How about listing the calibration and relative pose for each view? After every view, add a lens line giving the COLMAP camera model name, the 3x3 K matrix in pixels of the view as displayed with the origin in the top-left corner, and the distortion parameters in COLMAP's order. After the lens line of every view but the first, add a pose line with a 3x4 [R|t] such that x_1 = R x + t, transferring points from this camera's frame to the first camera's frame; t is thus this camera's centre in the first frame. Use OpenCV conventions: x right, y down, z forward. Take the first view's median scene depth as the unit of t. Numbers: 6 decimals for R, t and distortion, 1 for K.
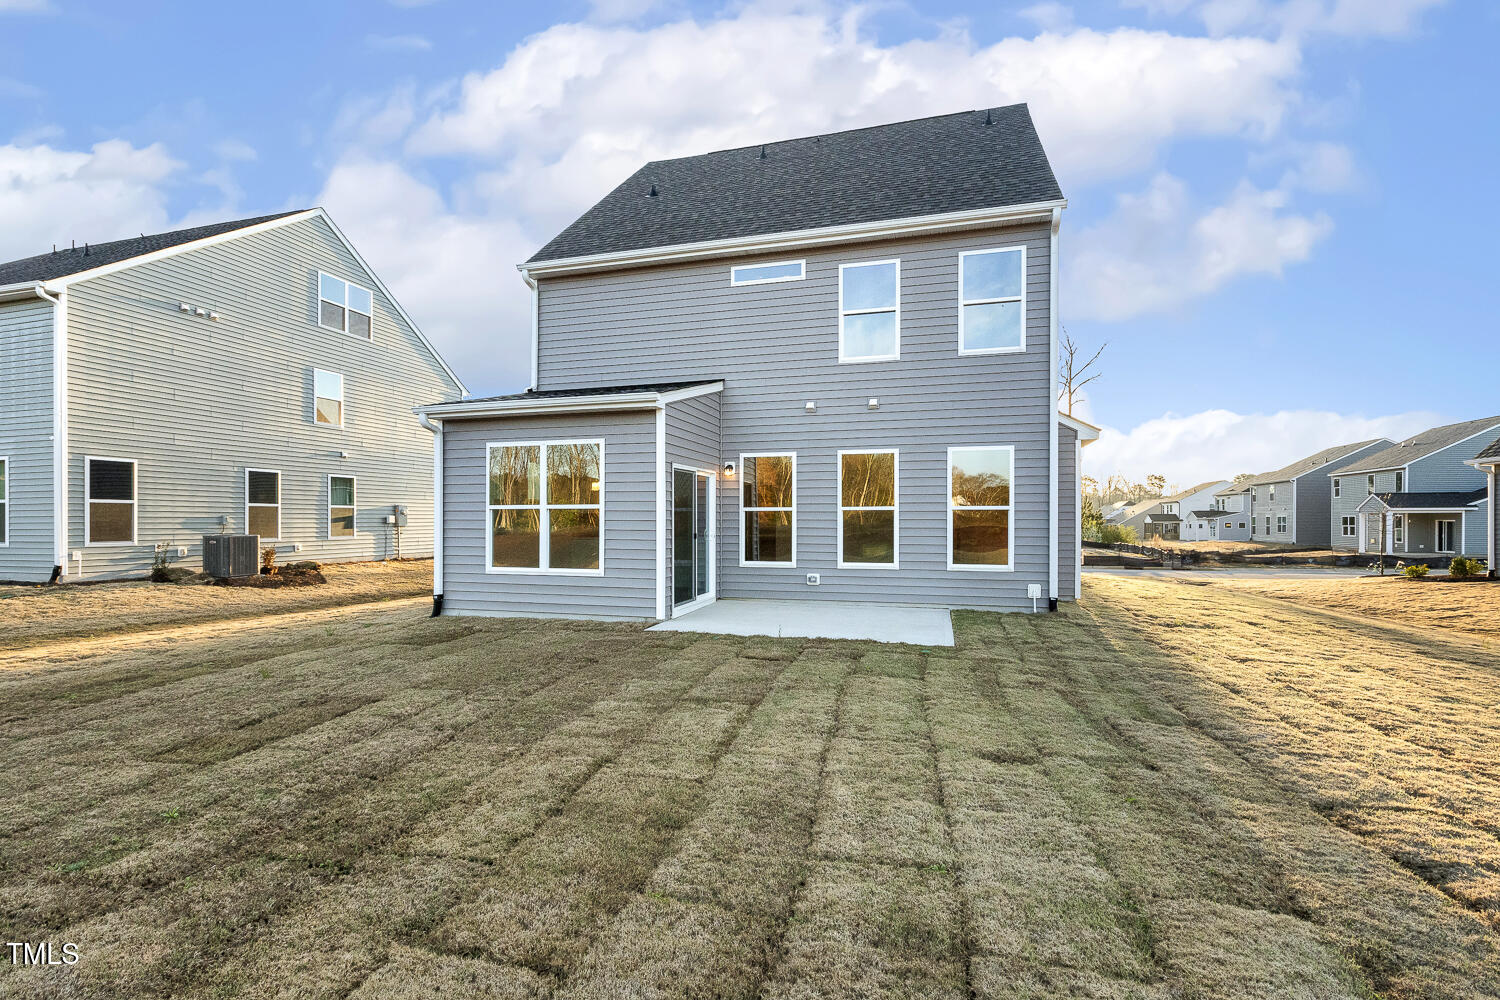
lens RADIAL K [[669.6, 0, 747.3], [0, 669.6, 510.5], [0, 0, 1]] dist [0.001580, -0.000270]
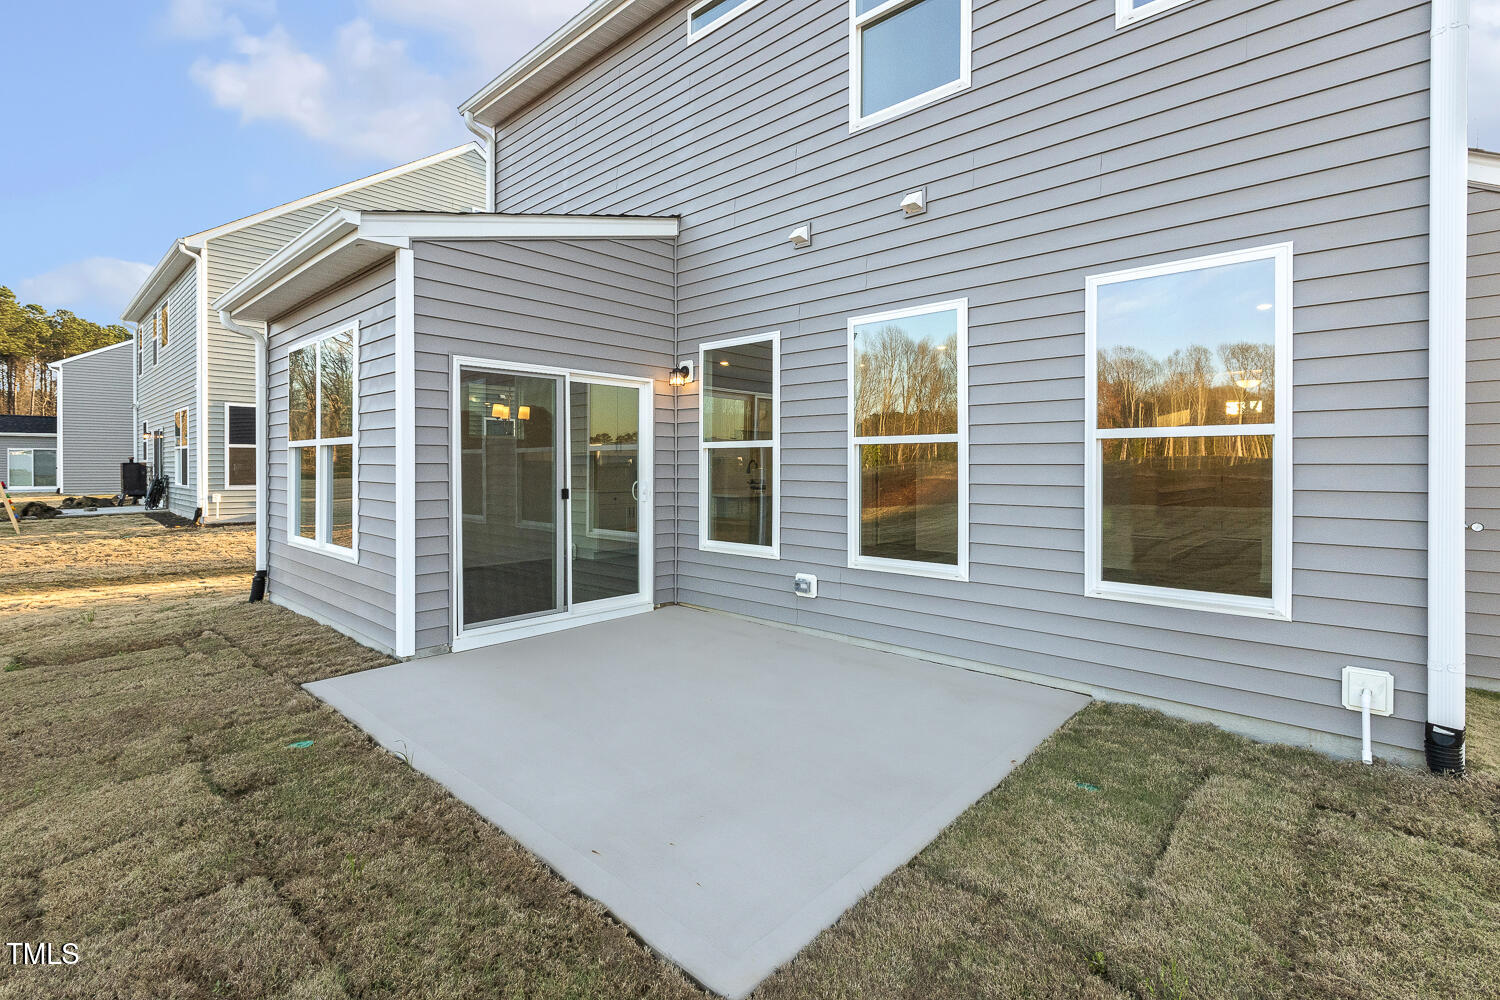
lens RADIAL K [[669.6, 0, 763.7], [0, 669.6, 462.2], [0, 0, 1]] dist [0.001580, -0.000270]
pose [[0.897665, -0.000321, -0.440678, 0.278670], [0.005011, 0.999943, 0.009478, 0.006816], [0.440649, -0.010716, 0.897615, 0.527712]]
